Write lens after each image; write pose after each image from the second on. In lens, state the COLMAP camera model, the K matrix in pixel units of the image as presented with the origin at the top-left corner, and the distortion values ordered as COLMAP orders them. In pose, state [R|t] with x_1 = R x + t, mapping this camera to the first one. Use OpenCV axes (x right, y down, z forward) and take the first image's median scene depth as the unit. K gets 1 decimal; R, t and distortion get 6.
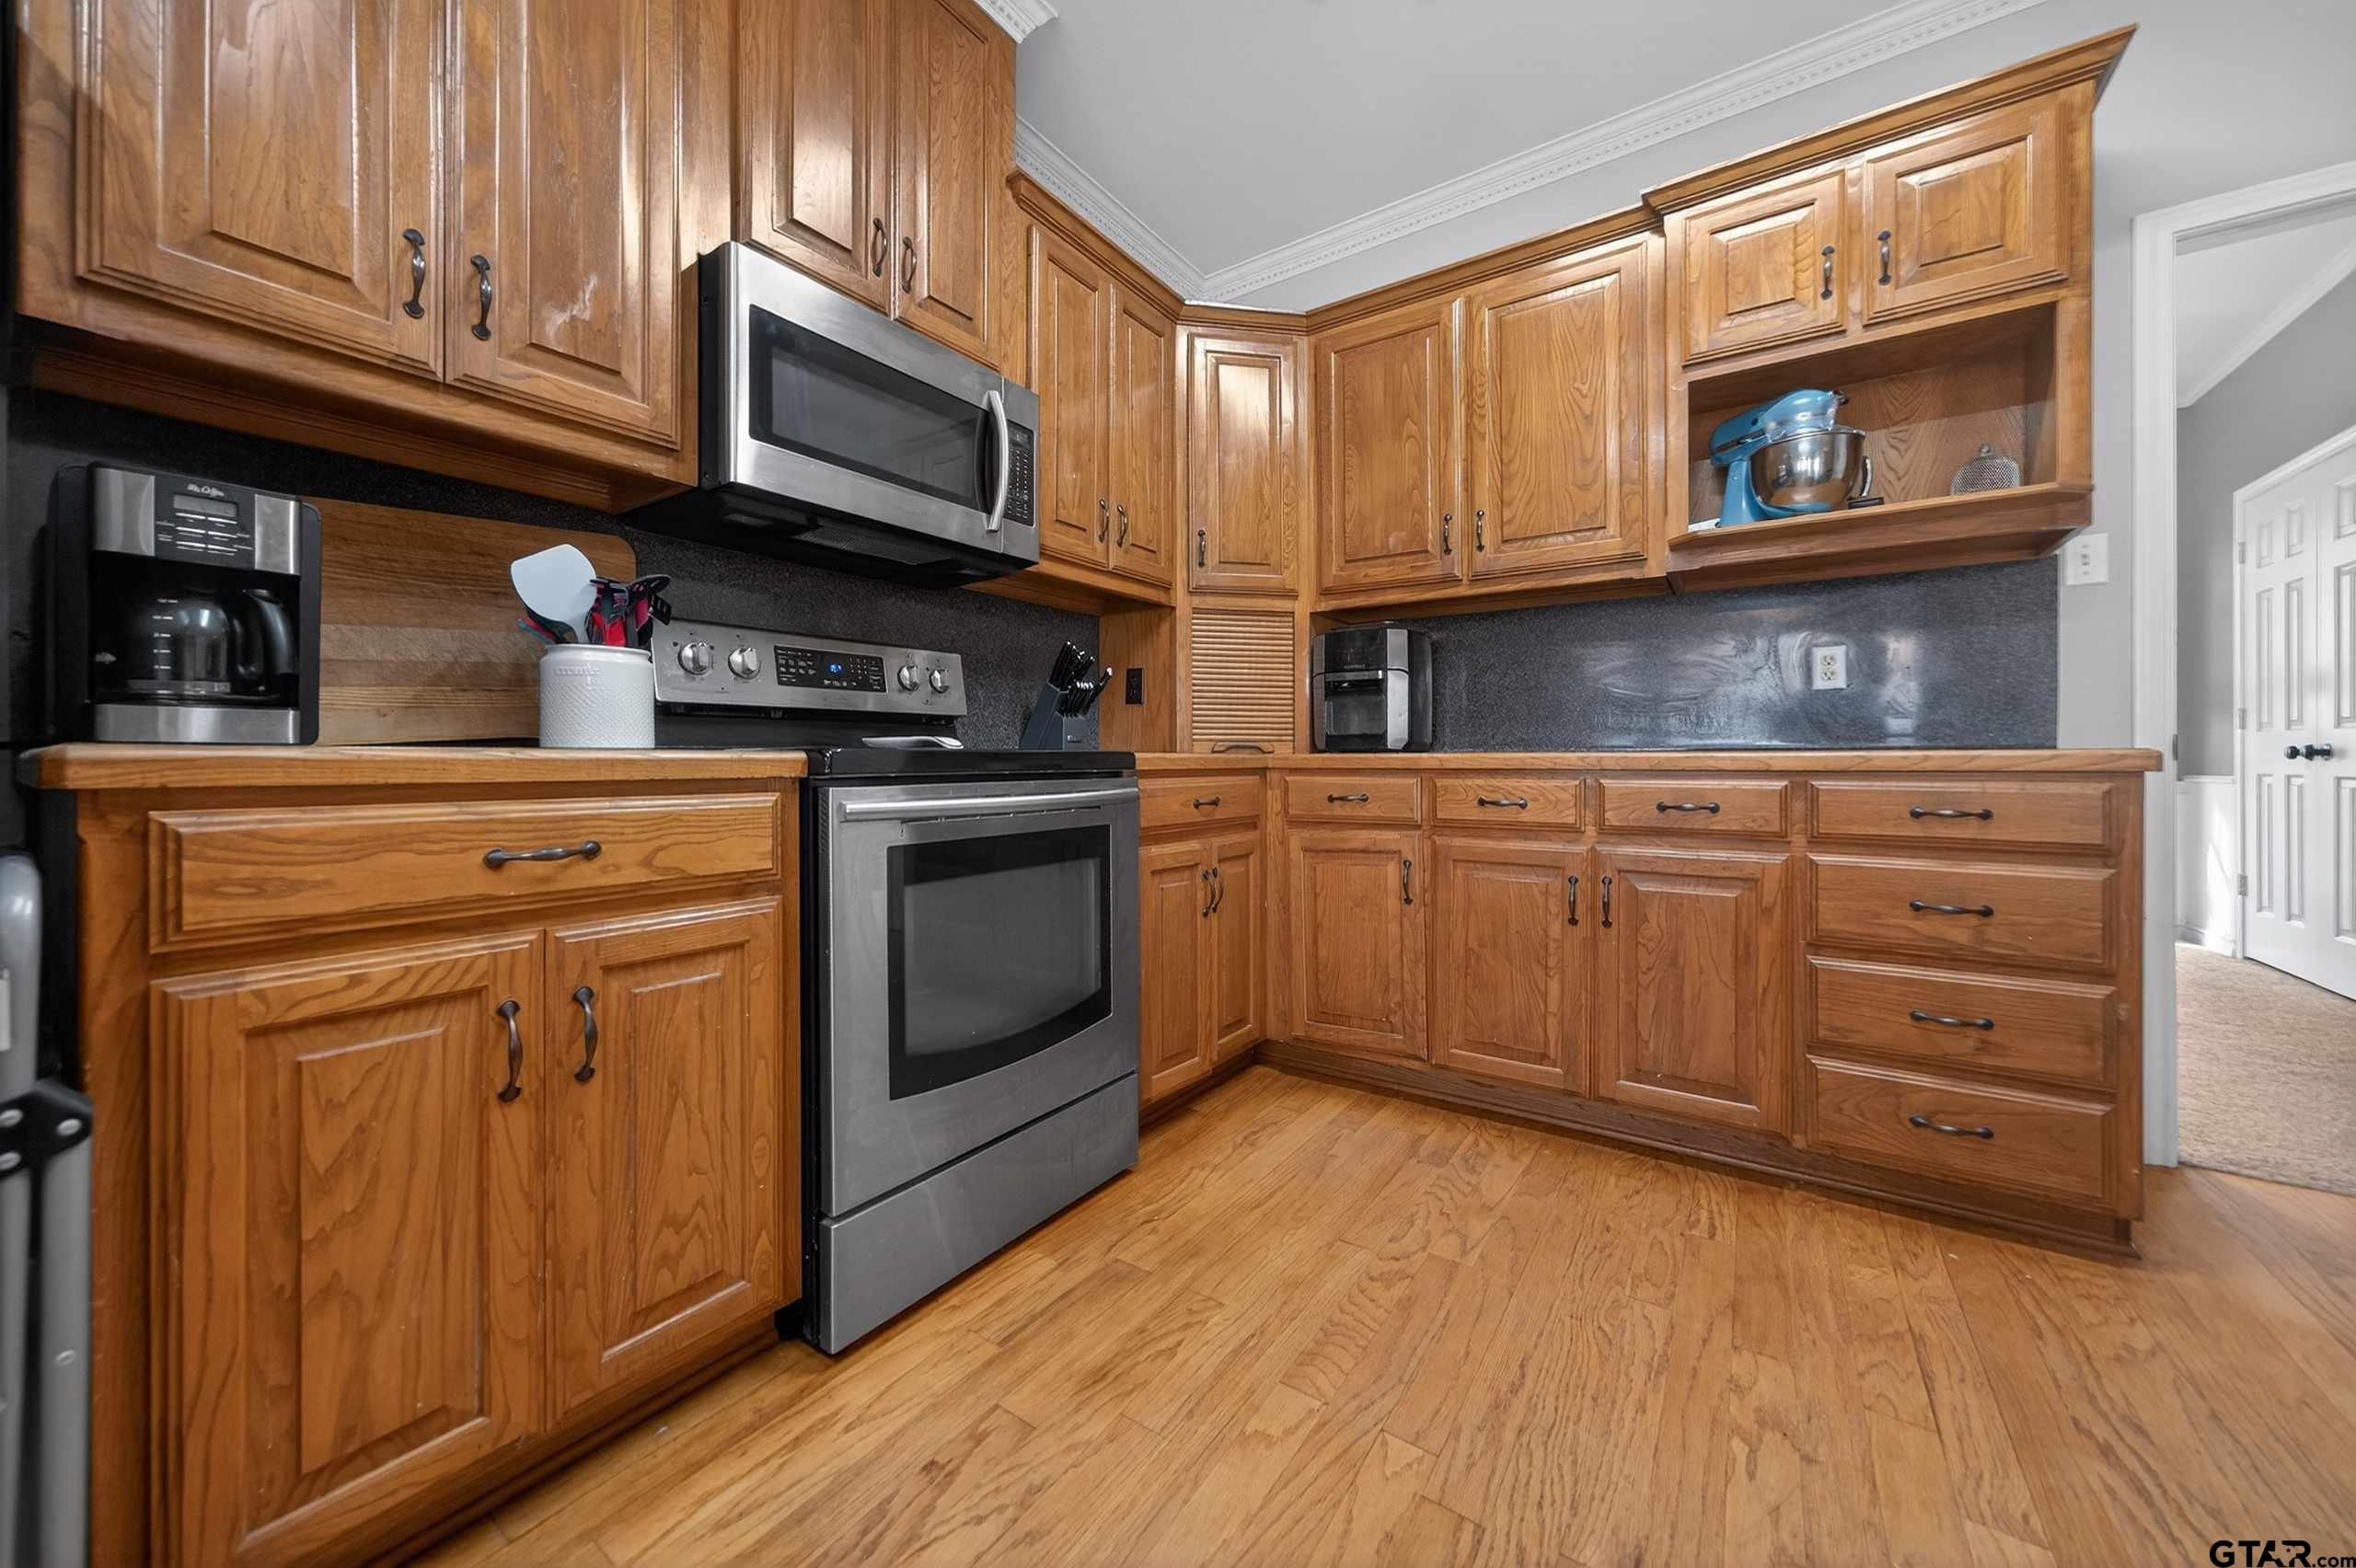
lens RADIAL K [[854.4, 0, 1164.2], [0, 854.4, 757.5], [0, 0, 1]] dist [-0.017897, 0.009349]
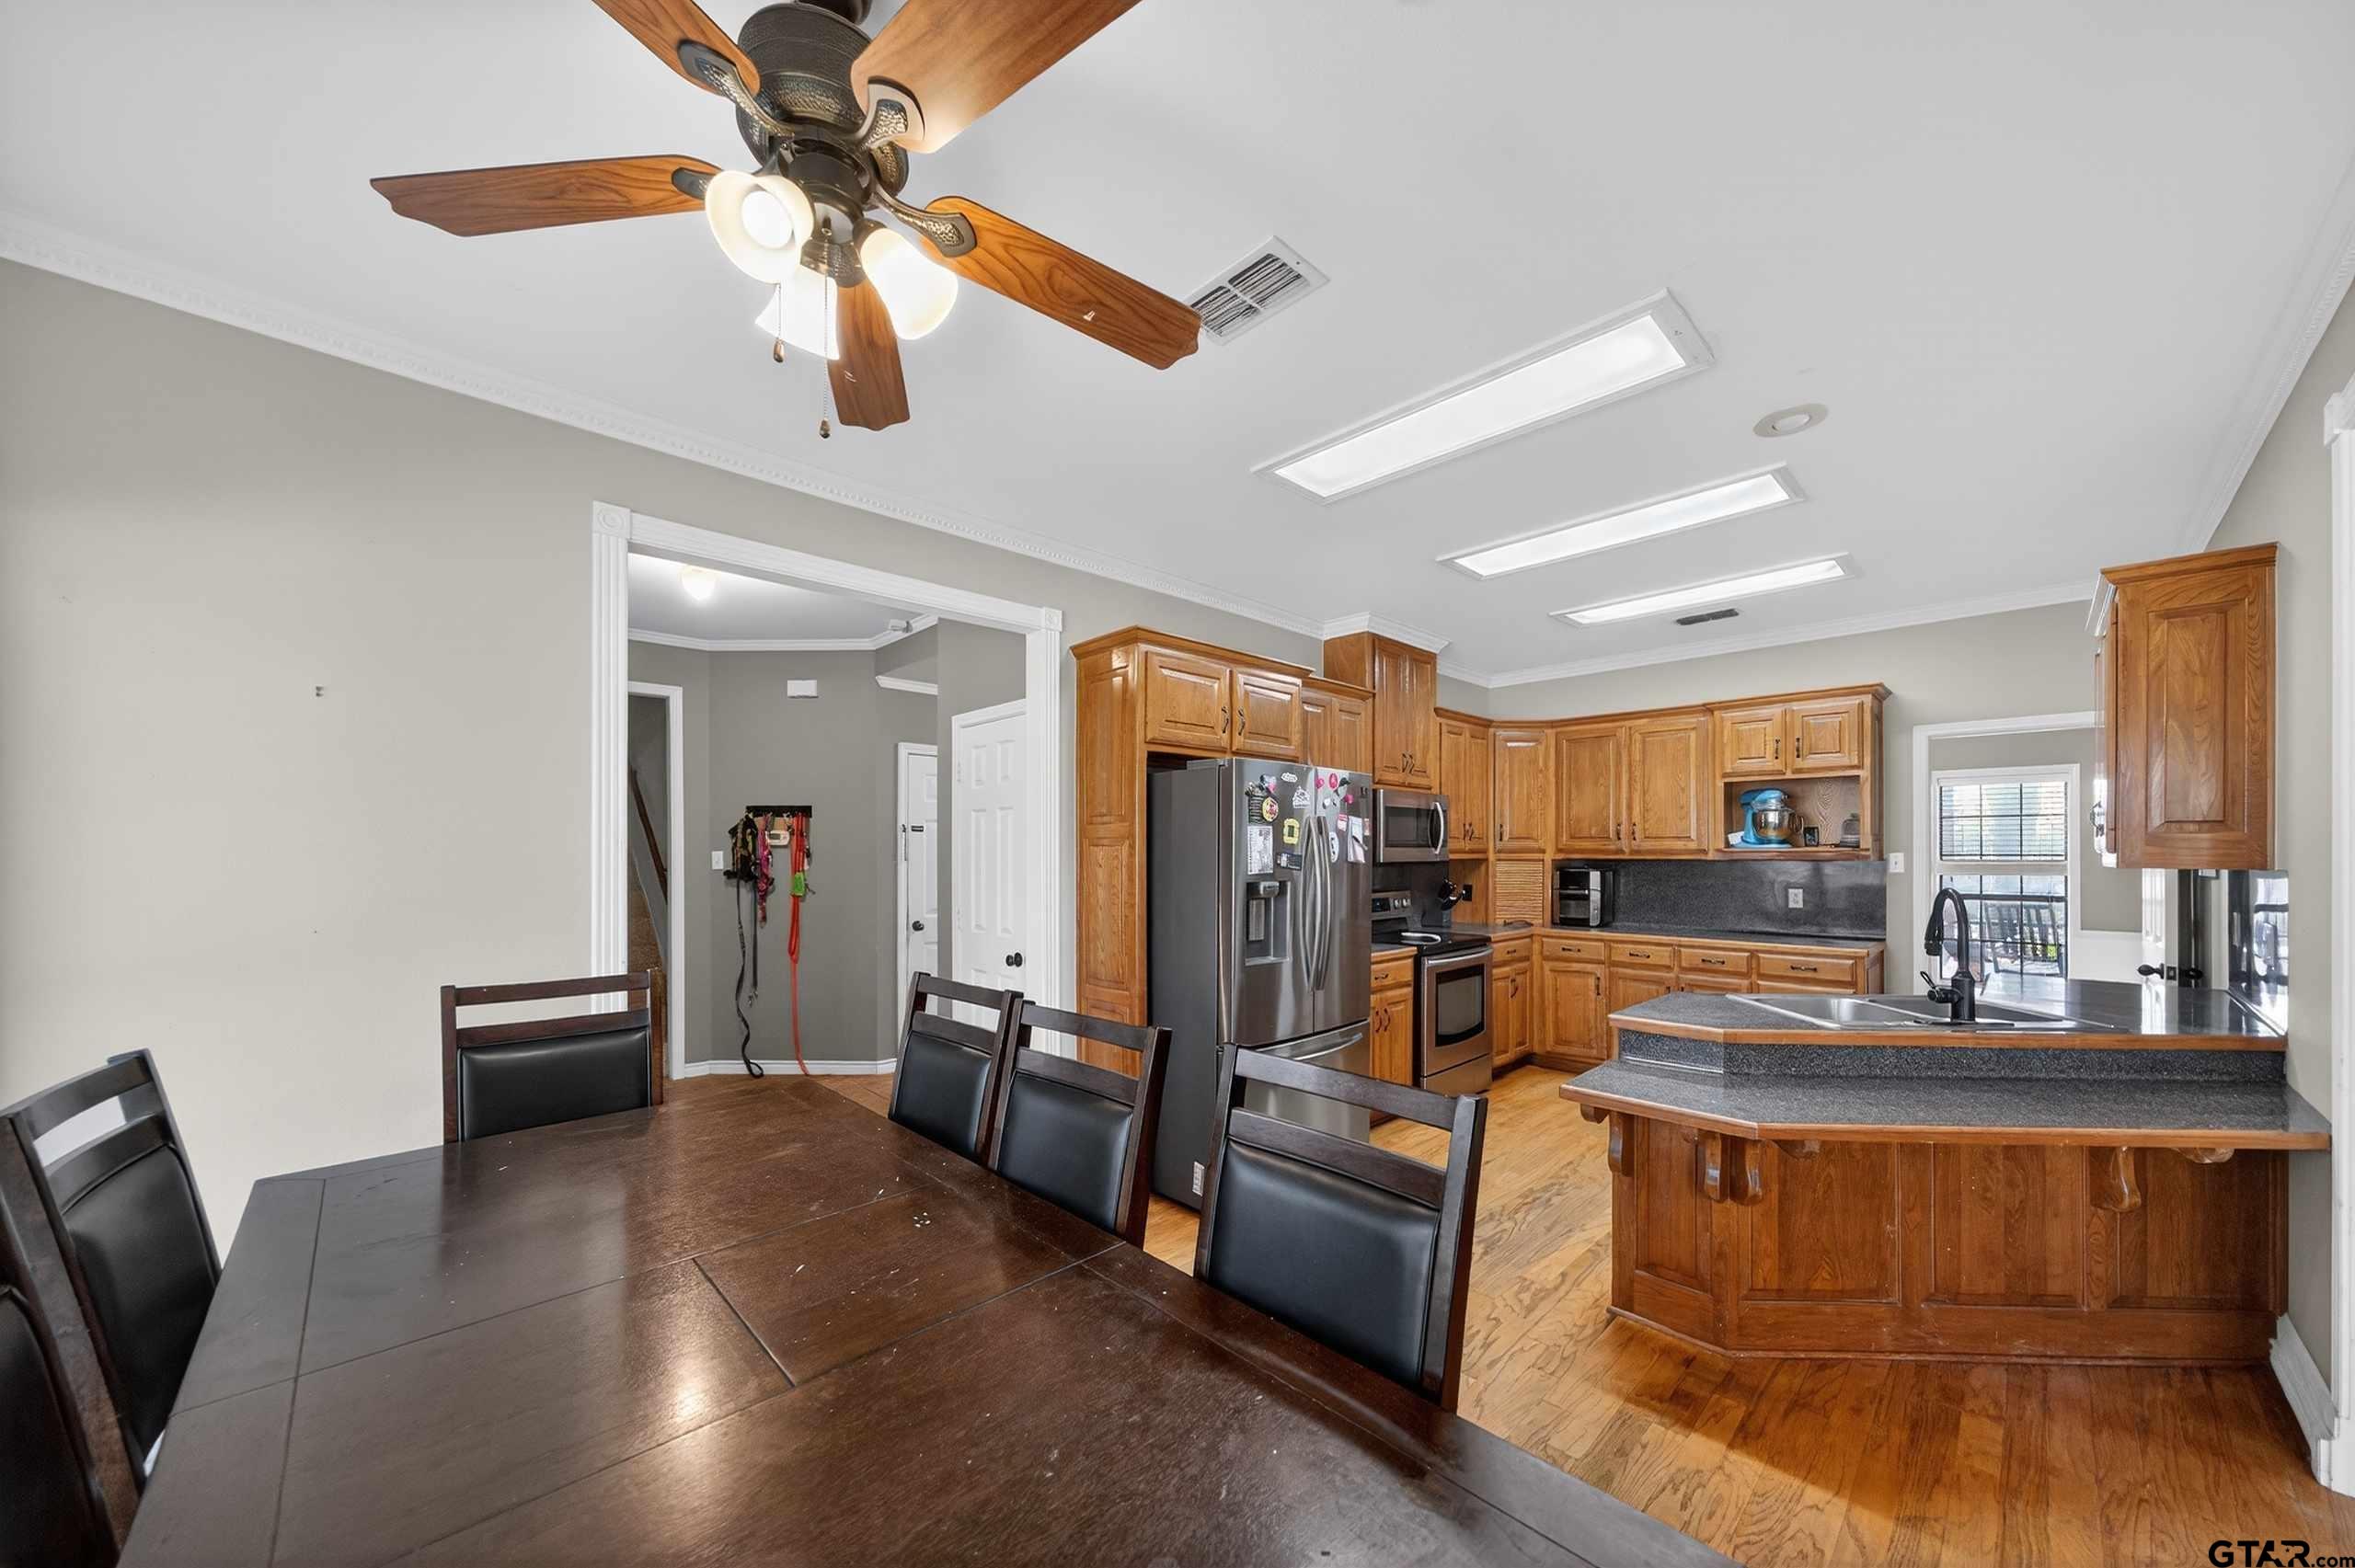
lens RADIAL K [[903.4, 0, 1179.2], [0, 903.4, 847.0], [0, 0, 1]] dist [-0.000363, -0.000035]
pose [[0.984785, 0.001174, -0.173772, -0.484149], [0.000899, 0.999929, 0.011846, -0.308550], [0.173774, -0.011822, 0.984715, -1.895983]]
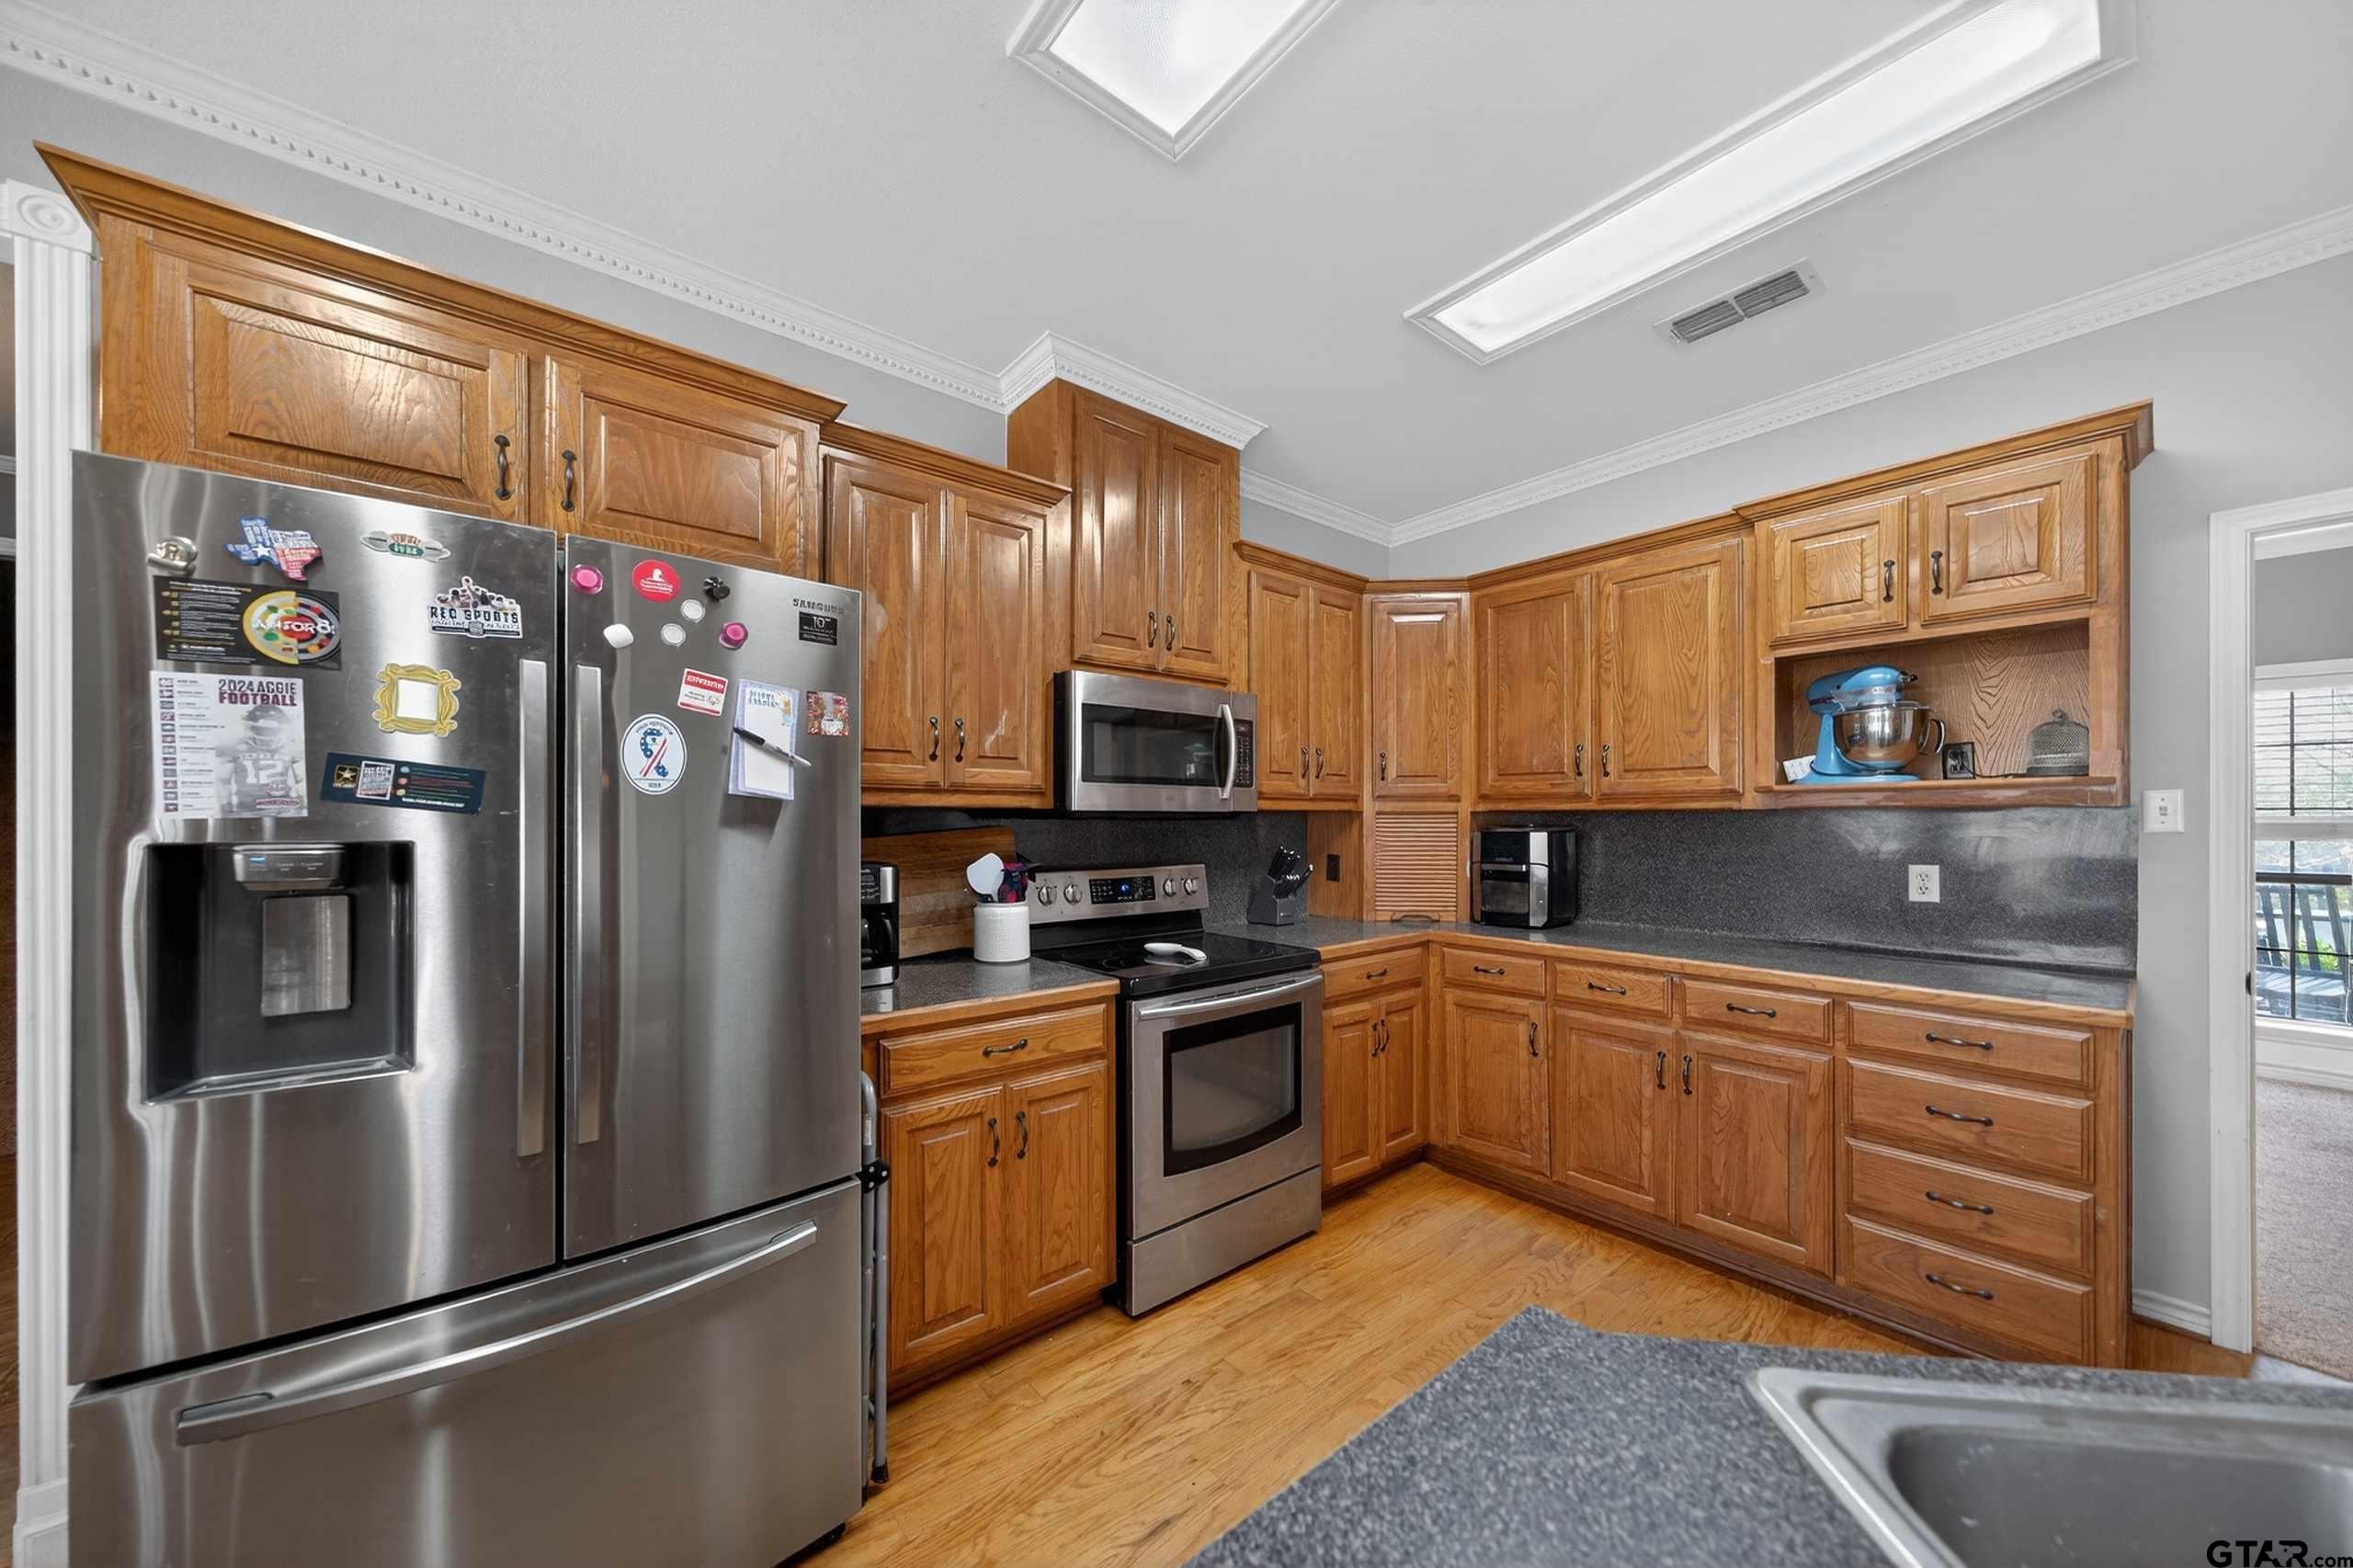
lens RADIAL K [[835.4, 0, 1177.2], [0, 835.4, 817.2], [0, 0, 1]] dist [0.000745, 0.000165]
pose [[0.964834, 0.001170, -0.262859, 0.104102], [0.001976, 0.999930, 0.011704, -0.239478], [0.262854, -0.011812, 0.964763, -0.429885]]
